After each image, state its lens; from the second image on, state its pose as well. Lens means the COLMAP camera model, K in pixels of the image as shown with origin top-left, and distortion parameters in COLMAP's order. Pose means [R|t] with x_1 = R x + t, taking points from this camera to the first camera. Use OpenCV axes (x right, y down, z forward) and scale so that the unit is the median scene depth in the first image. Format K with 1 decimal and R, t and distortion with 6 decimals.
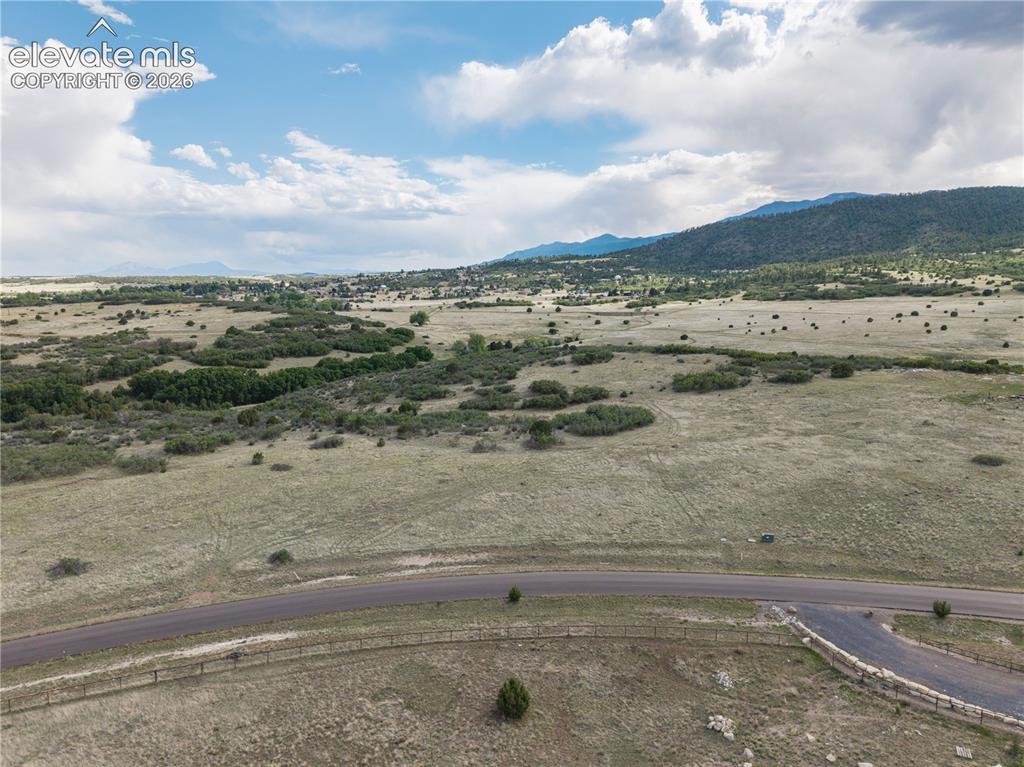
lens RADIAL K [[678.2, 0, 516.9], [0, 678.2, 400.3], [0, 0, 1]] dist [0.049101, -0.036774]
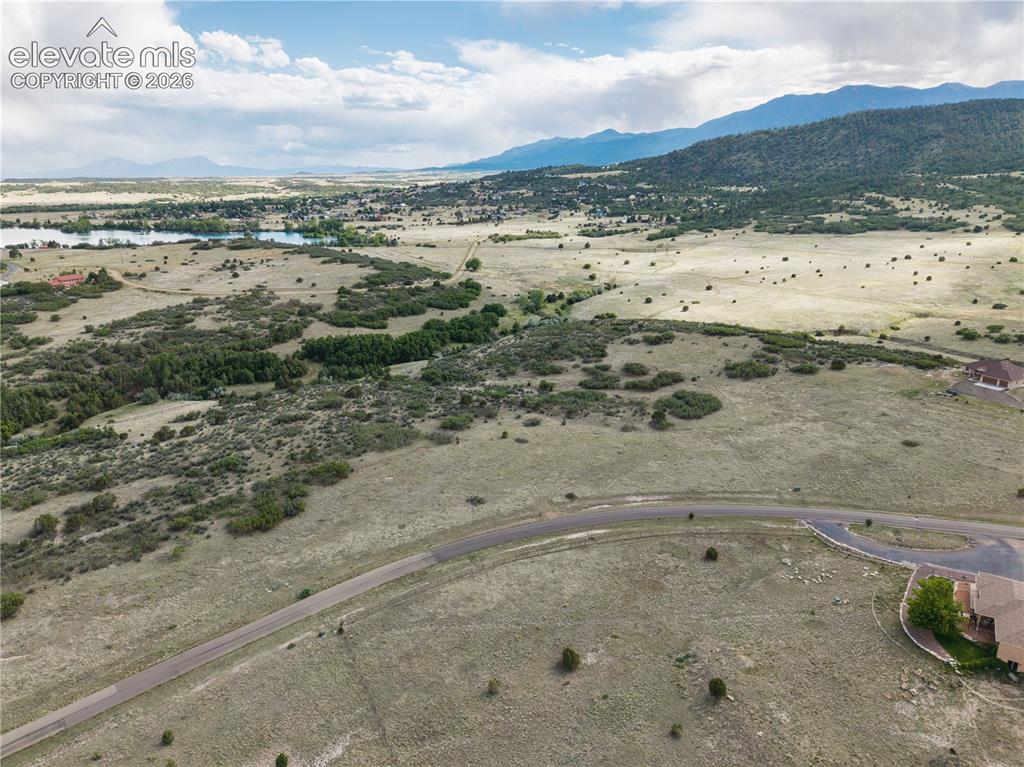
lens RADIAL K [[678.2, 0, 515.7], [0, 678.2, 391.9], [0, 0, 1]] dist [0.049101, -0.036774]
pose [[0.999993, 0.000791, 0.003717, -0.163290], [-0.001270, 0.991414, 0.130753, -0.117692], [-0.003582, -0.130757, 0.991408, -0.338456]]
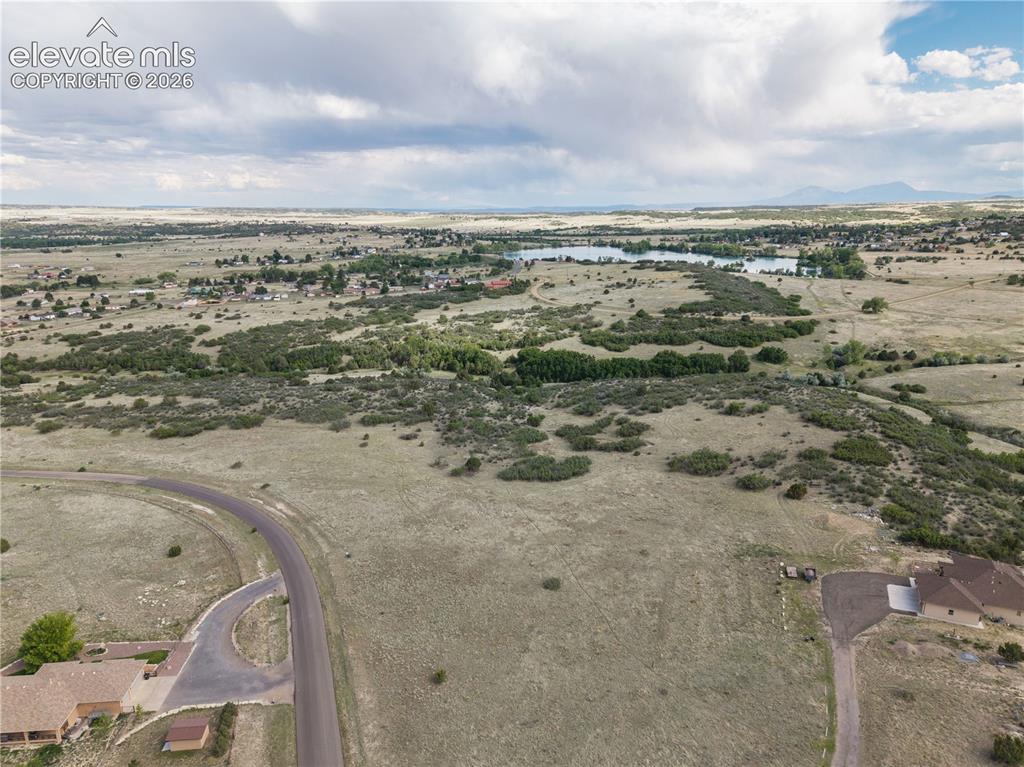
lens RADIAL K [[678.2, 0, 512.5], [0, 678.2, 396.6], [0, 0, 1]] dist [0.049101, -0.036774]
pose [[0.617834, 0.208884, -0.758056, 0.602678], [-0.130437, 0.977939, 0.163164, -0.180733], [0.775414, -0.001930, 0.631450, 0.046562]]
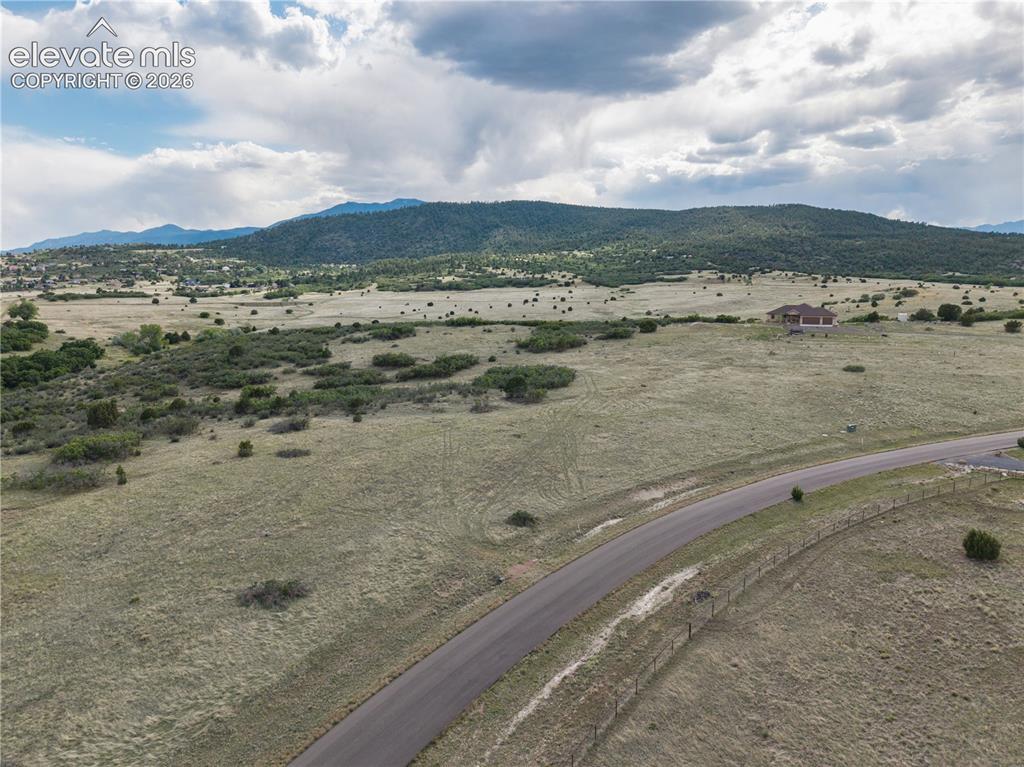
lens RADIAL K [[678.2, 0, 516.5], [0, 678.2, 388.2], [0, 0, 1]] dist [0.049101, -0.036774]
pose [[0.830386, -0.086068, 0.550500, -0.247897], [0.093650, 0.995501, 0.014378, 0.016270], [-0.549261, 0.039615, 0.834711, 0.088559]]
